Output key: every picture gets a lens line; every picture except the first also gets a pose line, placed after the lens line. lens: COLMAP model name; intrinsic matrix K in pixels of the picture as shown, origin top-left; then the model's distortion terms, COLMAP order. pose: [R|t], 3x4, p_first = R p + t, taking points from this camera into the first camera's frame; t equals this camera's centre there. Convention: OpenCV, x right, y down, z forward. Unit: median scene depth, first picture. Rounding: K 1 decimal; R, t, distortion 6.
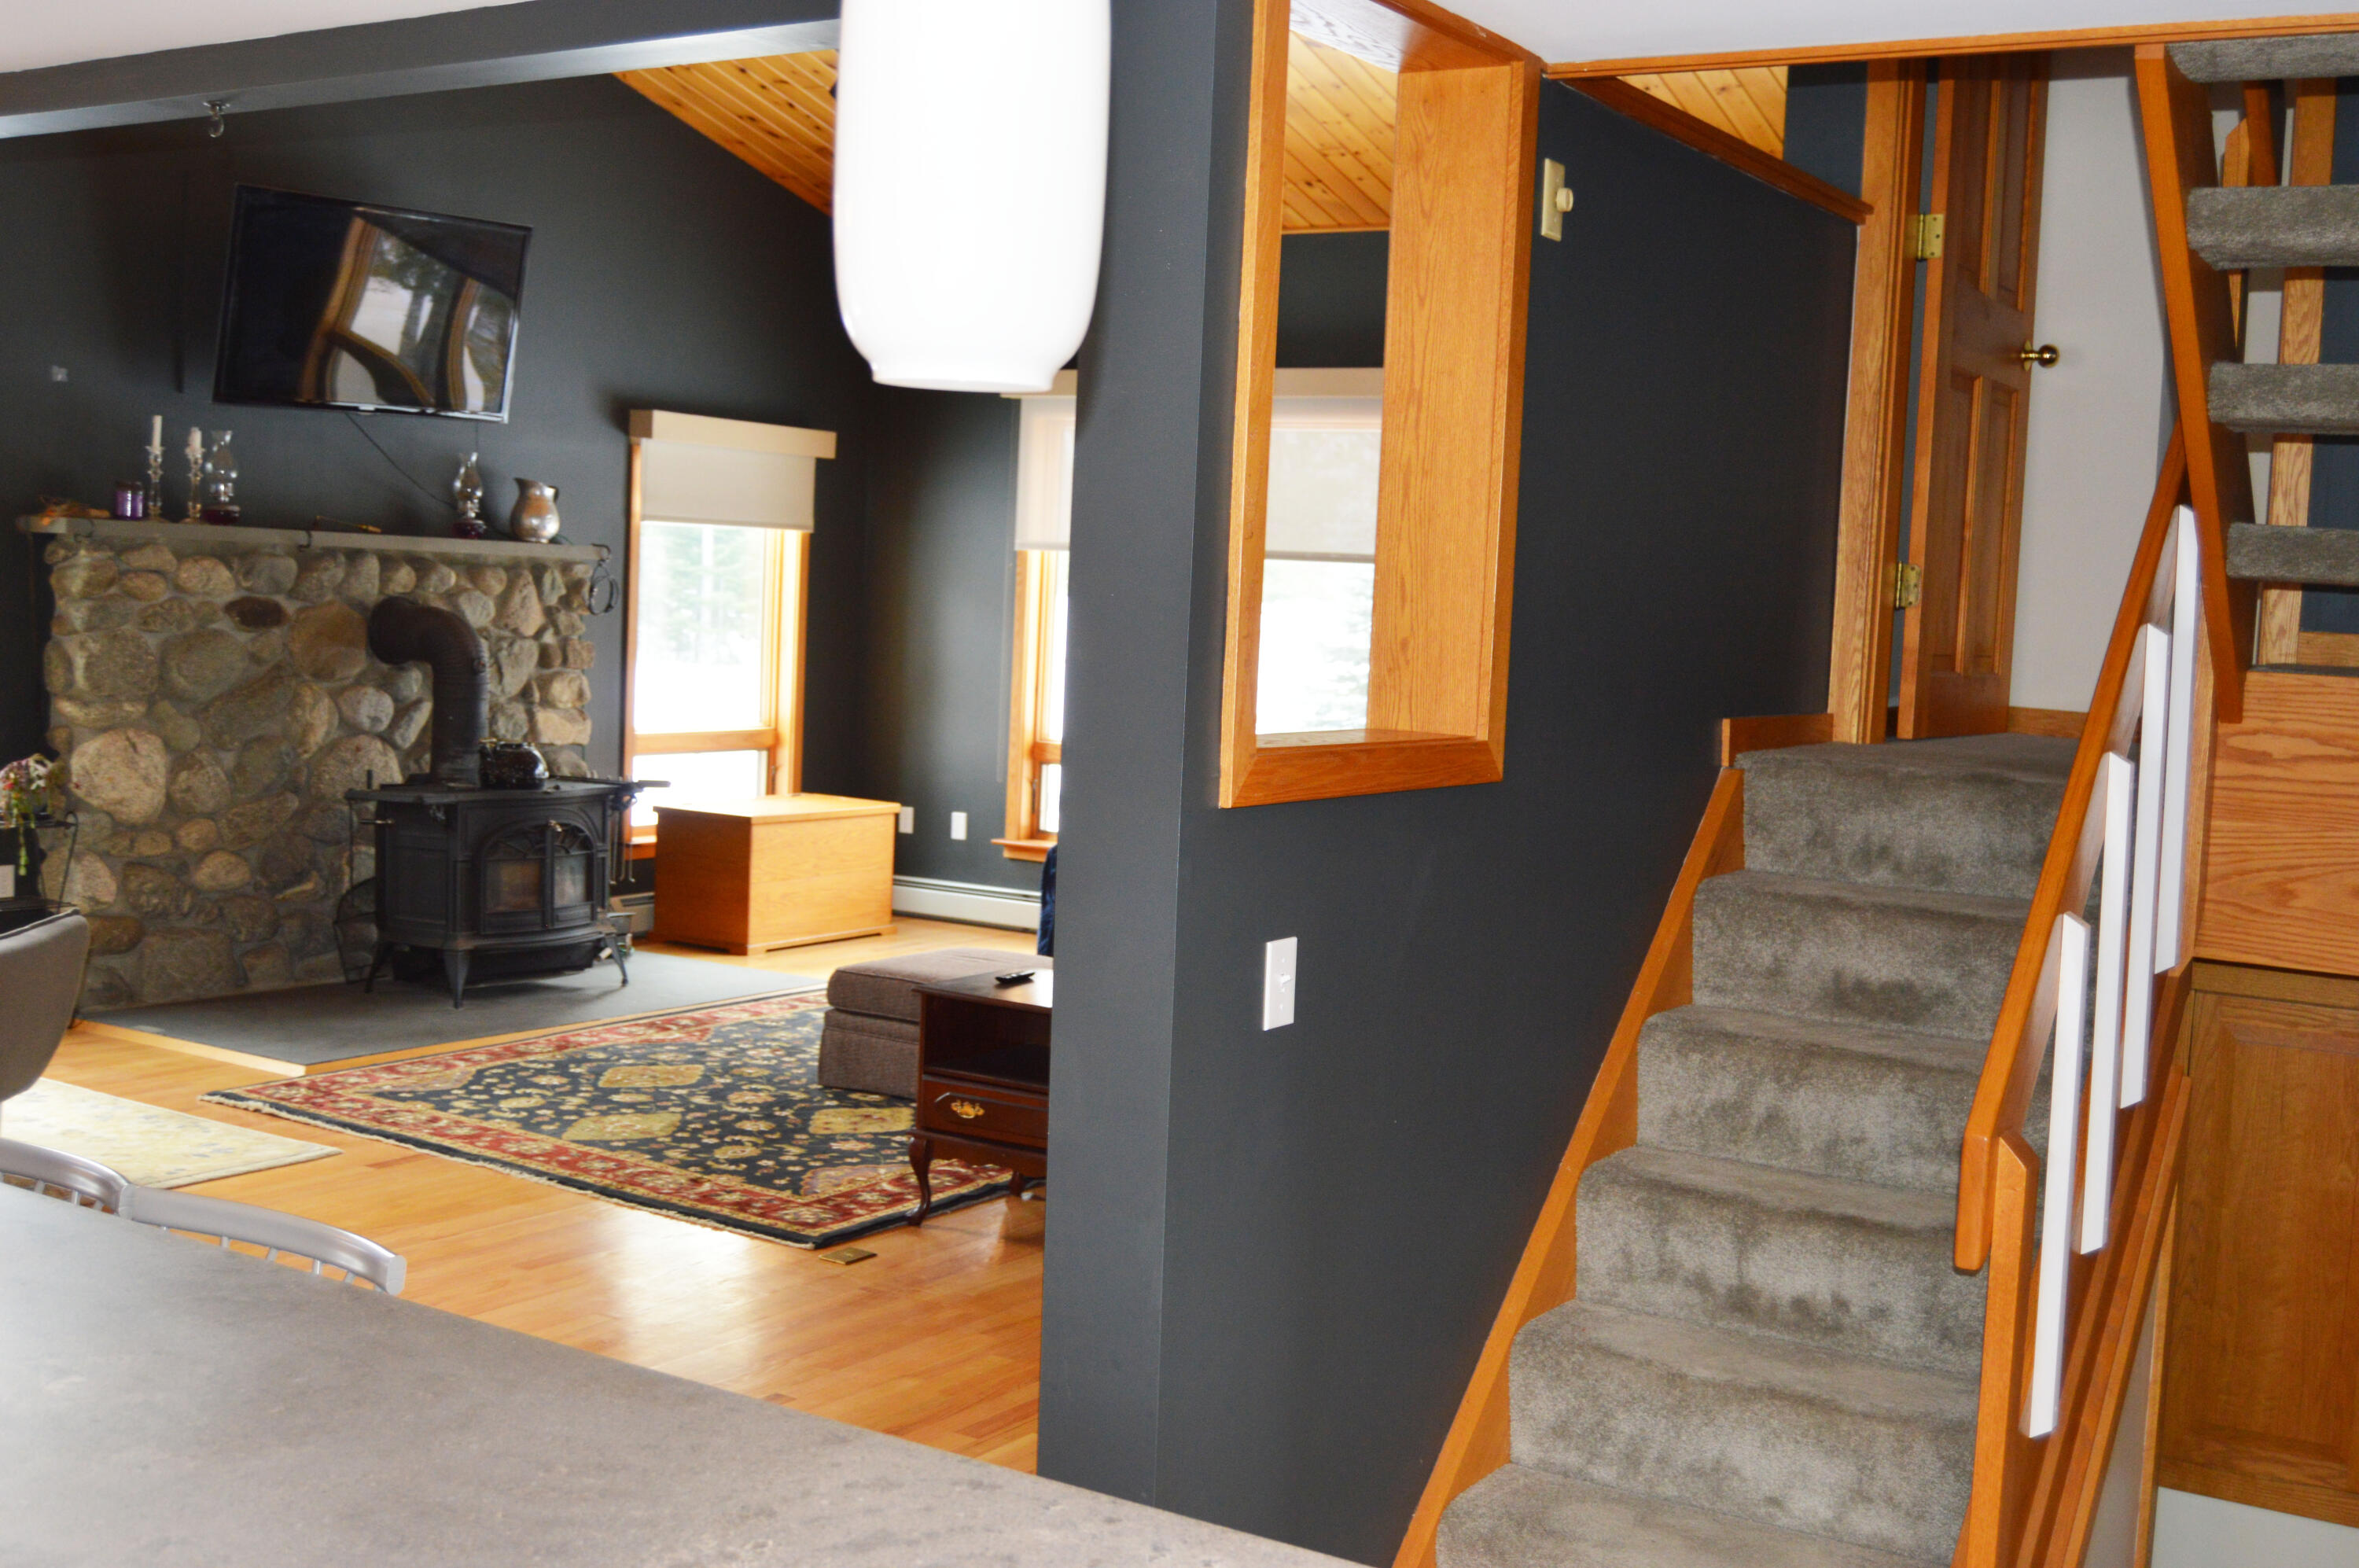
lens RADIAL K [[2543.8, 0, 1179.9], [0, 2543.8, 781.0], [0, 0, 1]] dist [-0.048682, 0.000000]
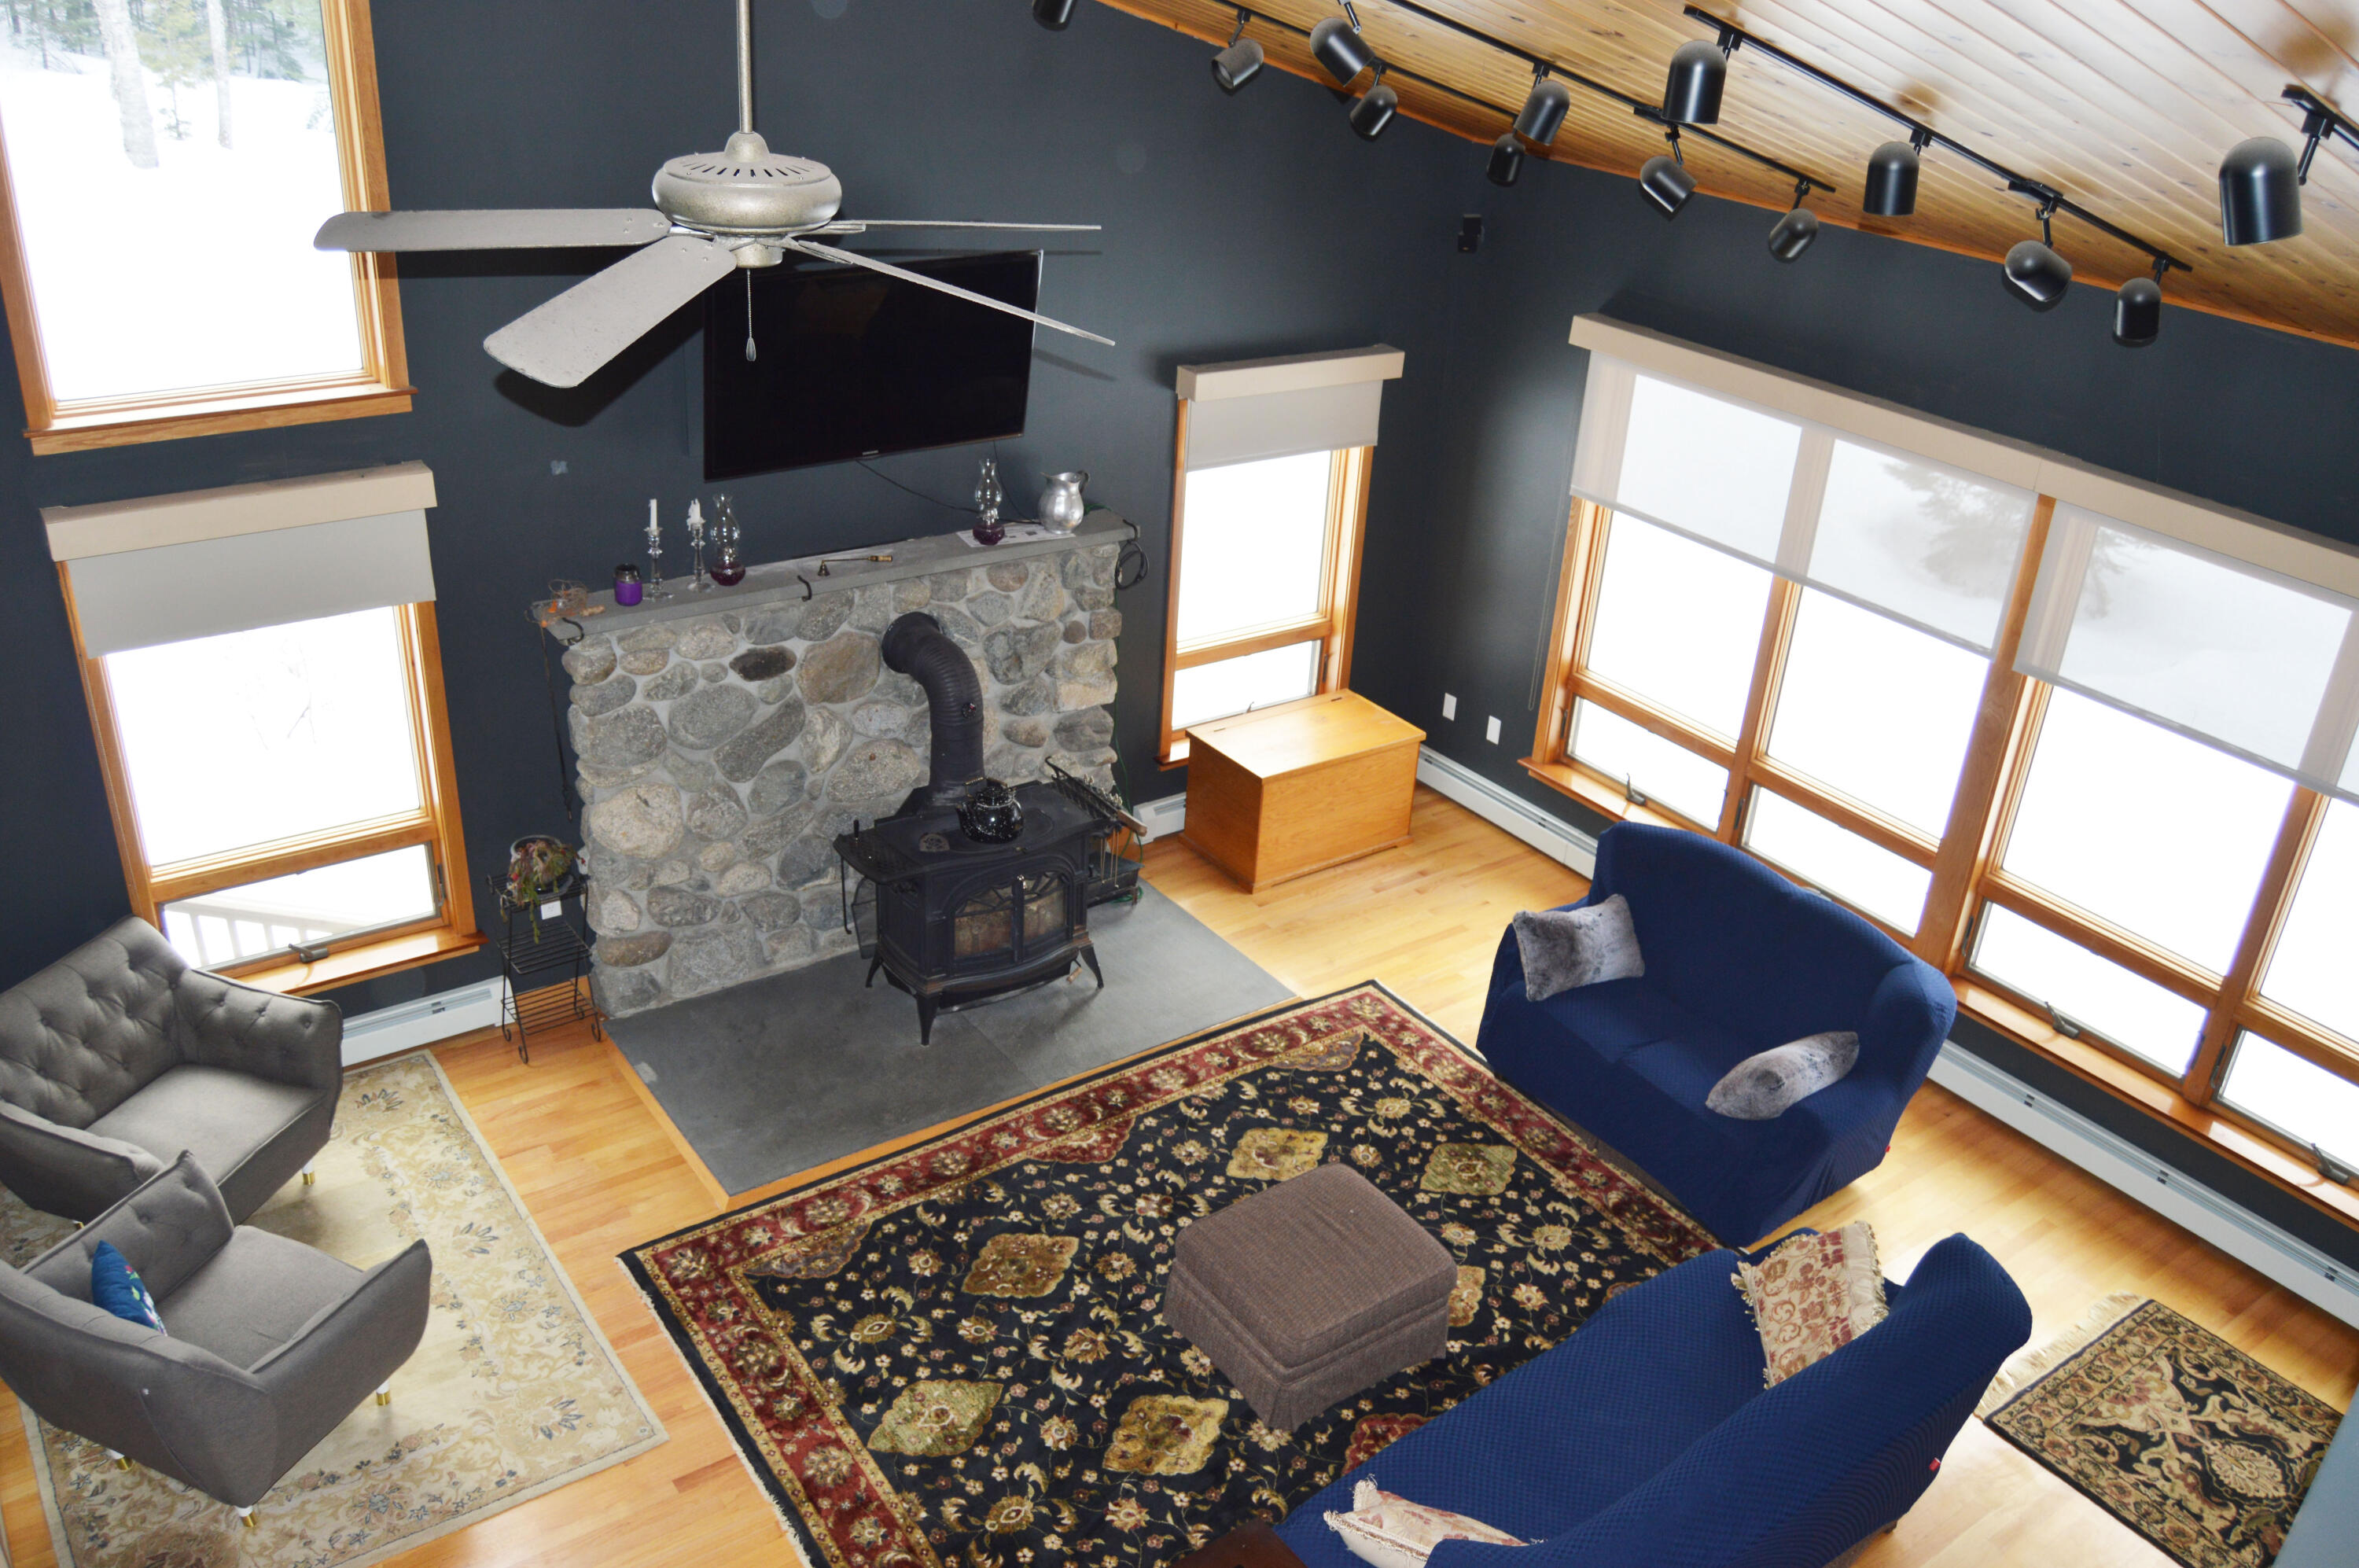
lens RADIAL K [[1877.3, 0, 1180.2], [0, 1877.3, 785.7], [0, 0, 1]] dist [-0.087876, 0.029218]
pose [[0.930319, 0.172090, -0.323869, 0.061660], [-0.046221, 0.931051, 0.361950, -0.307293], [0.363827, -0.321759, 0.874129, 0.353743]]
